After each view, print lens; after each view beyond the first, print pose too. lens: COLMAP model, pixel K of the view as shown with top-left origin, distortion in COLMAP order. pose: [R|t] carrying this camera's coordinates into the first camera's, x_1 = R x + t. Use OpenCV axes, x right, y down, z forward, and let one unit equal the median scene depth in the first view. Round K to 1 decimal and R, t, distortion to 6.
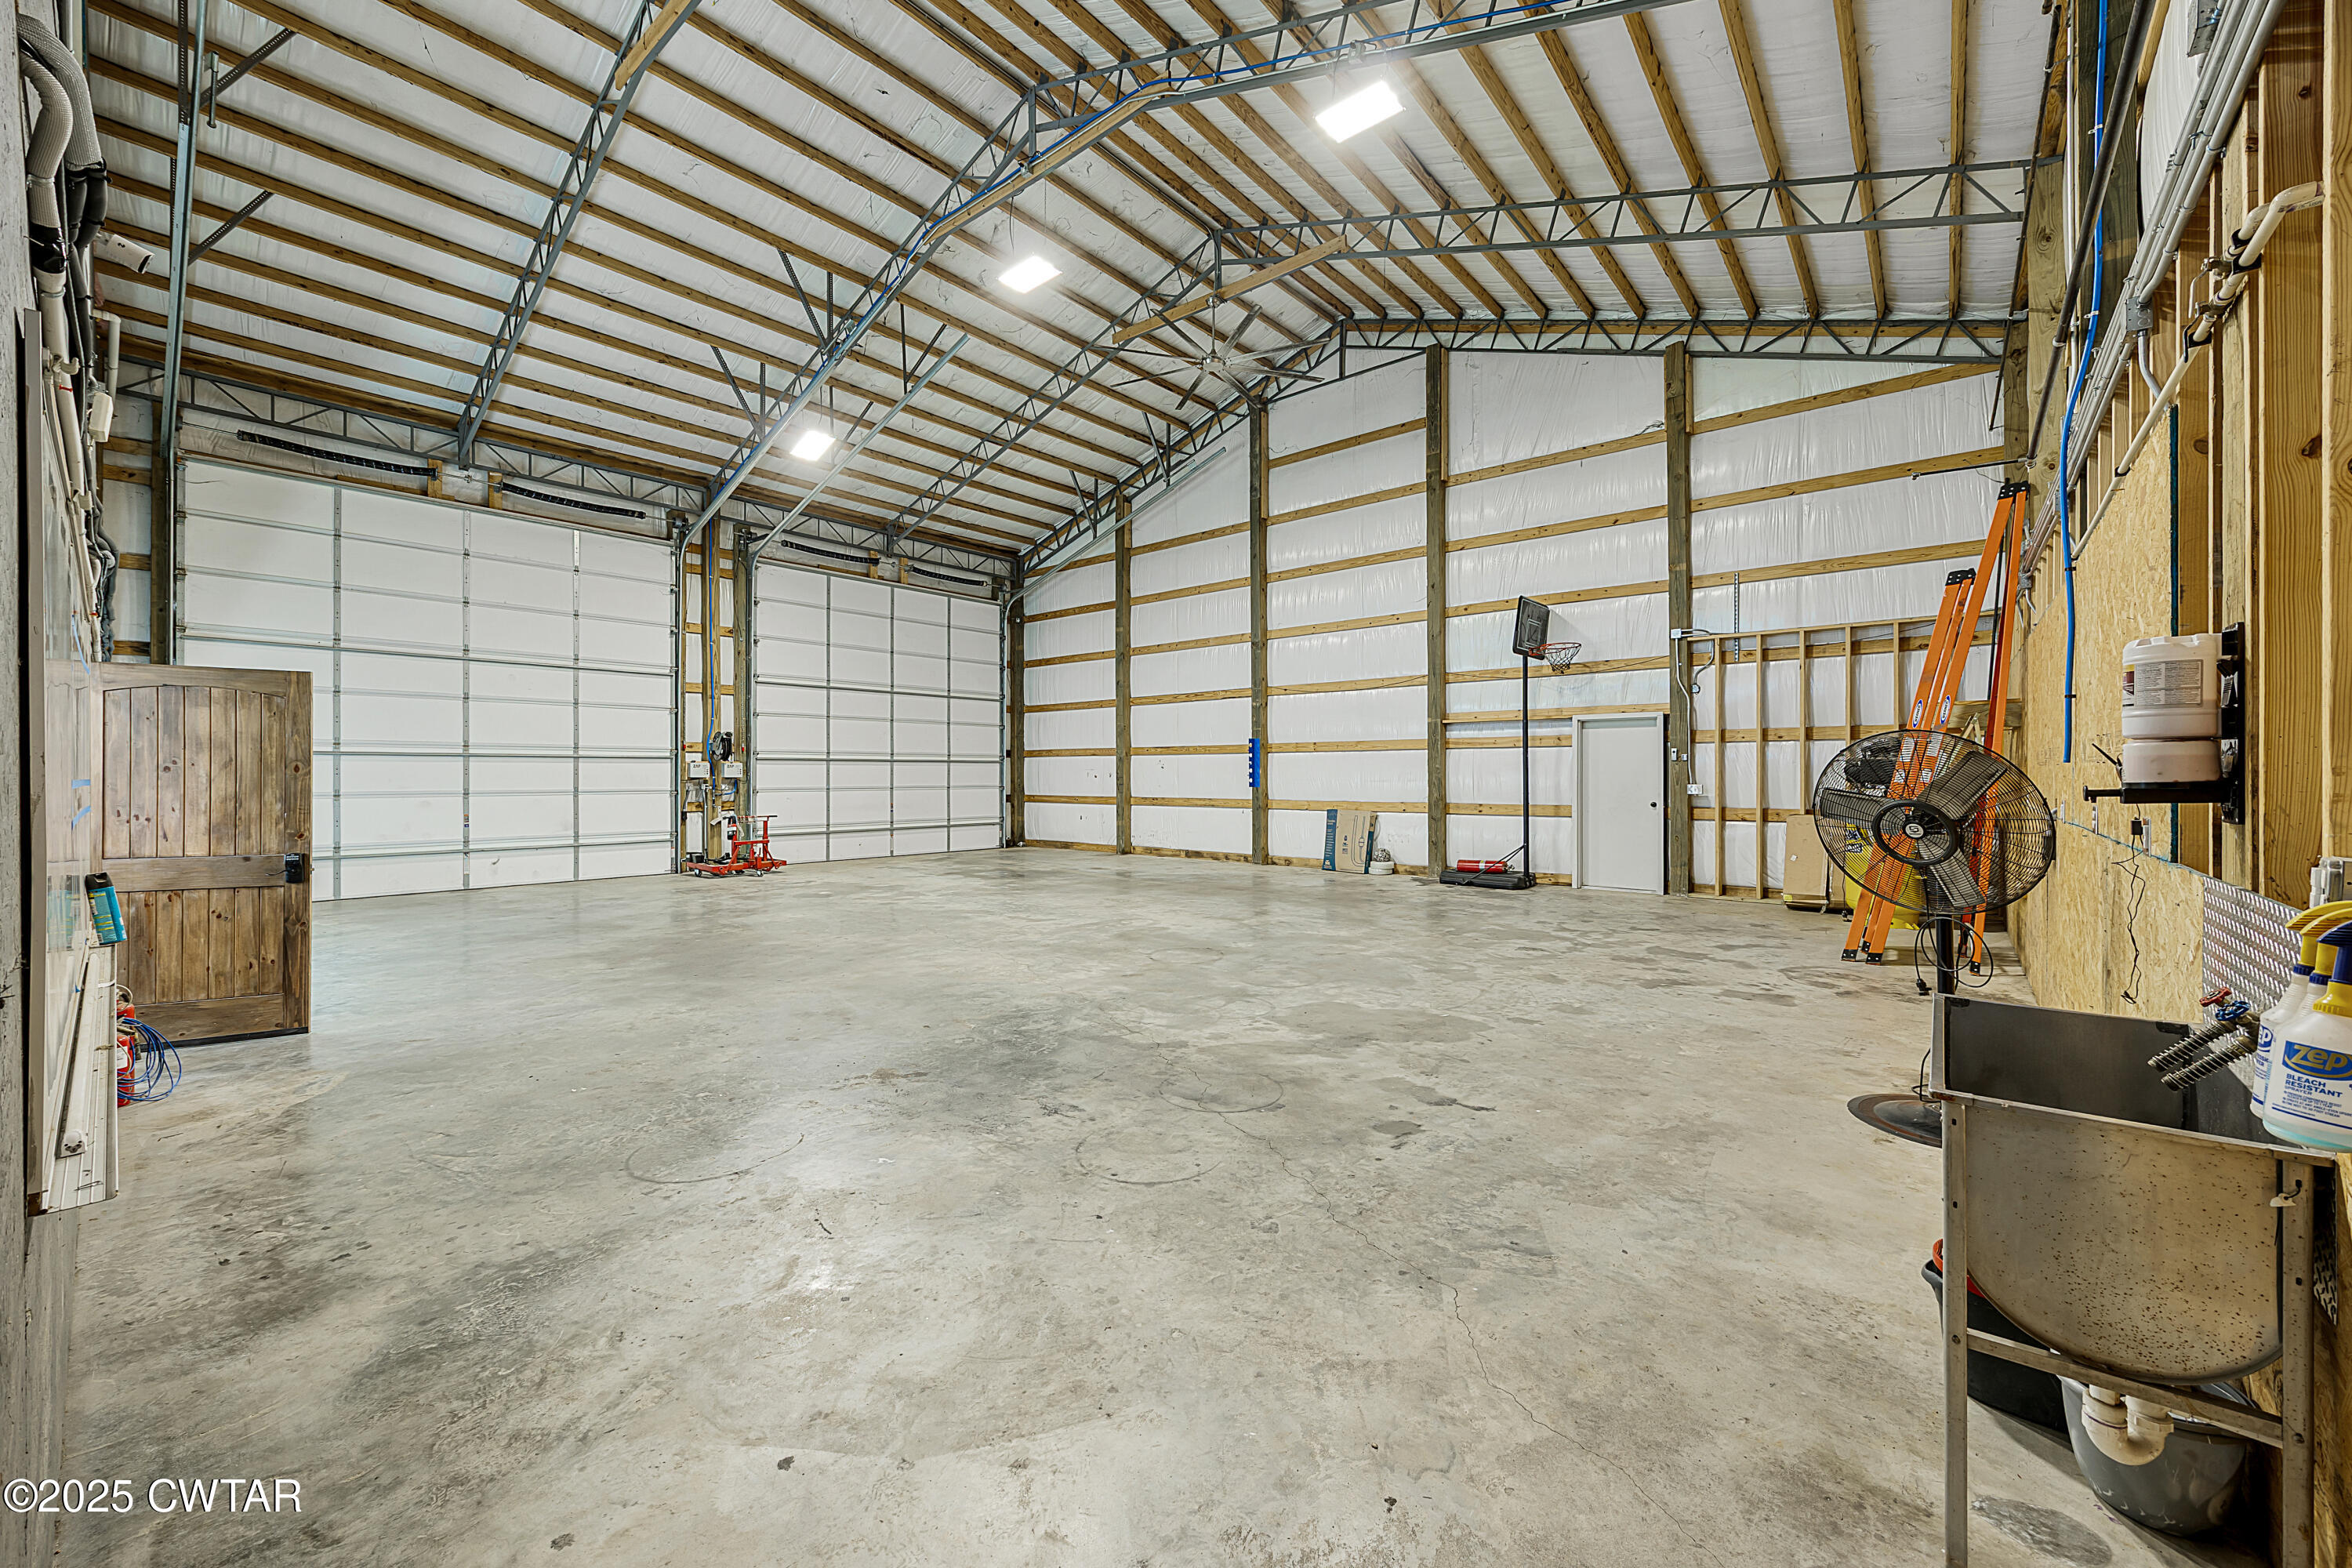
lens RADIAL K [[904.6, 0, 1186.4], [0, 904.6, 783.1], [0, 0, 1]] dist [0.000307, -0.000348]
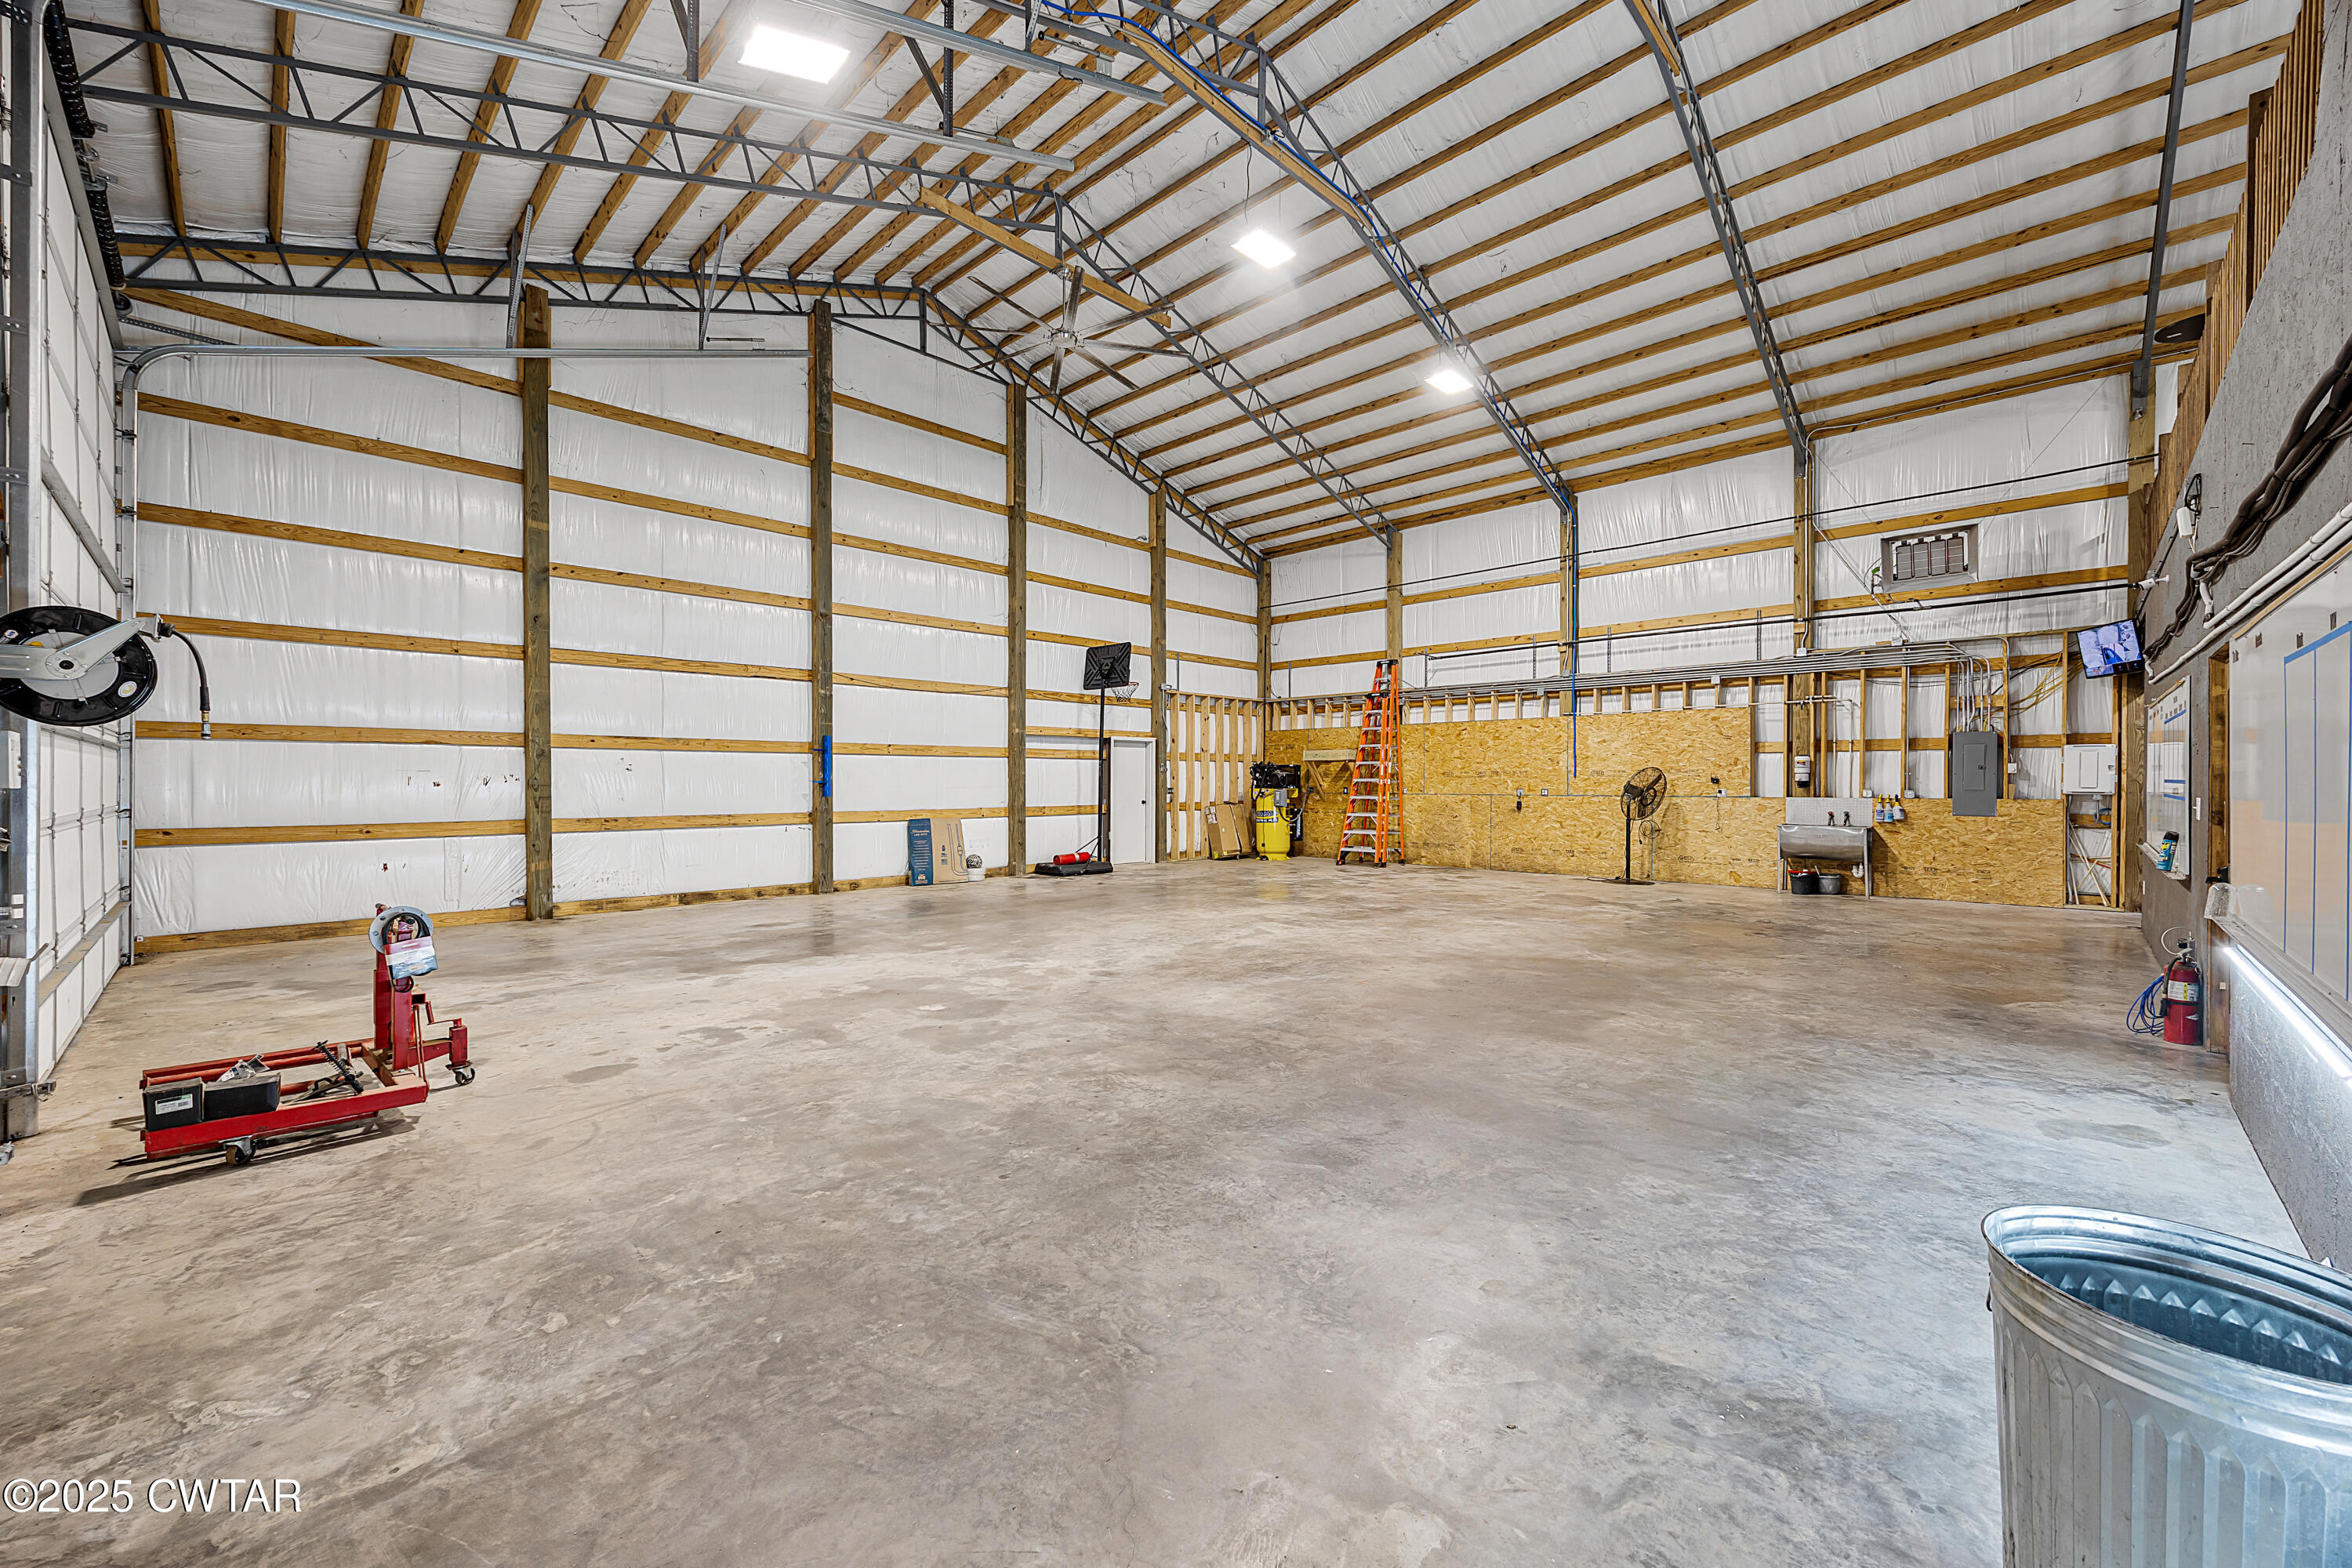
lens RADIAL K [[904.6, 0, 1184.3], [0, 904.6, 785.7], [0, 0, 1]] dist [0.000307, -0.000348]
pose [[0.075925, -0.010905, 0.997054, -0.723248], [0.001558, 0.999940, 0.010818, -0.014074], [-0.997112, 0.000732, 0.075937, 0.654372]]
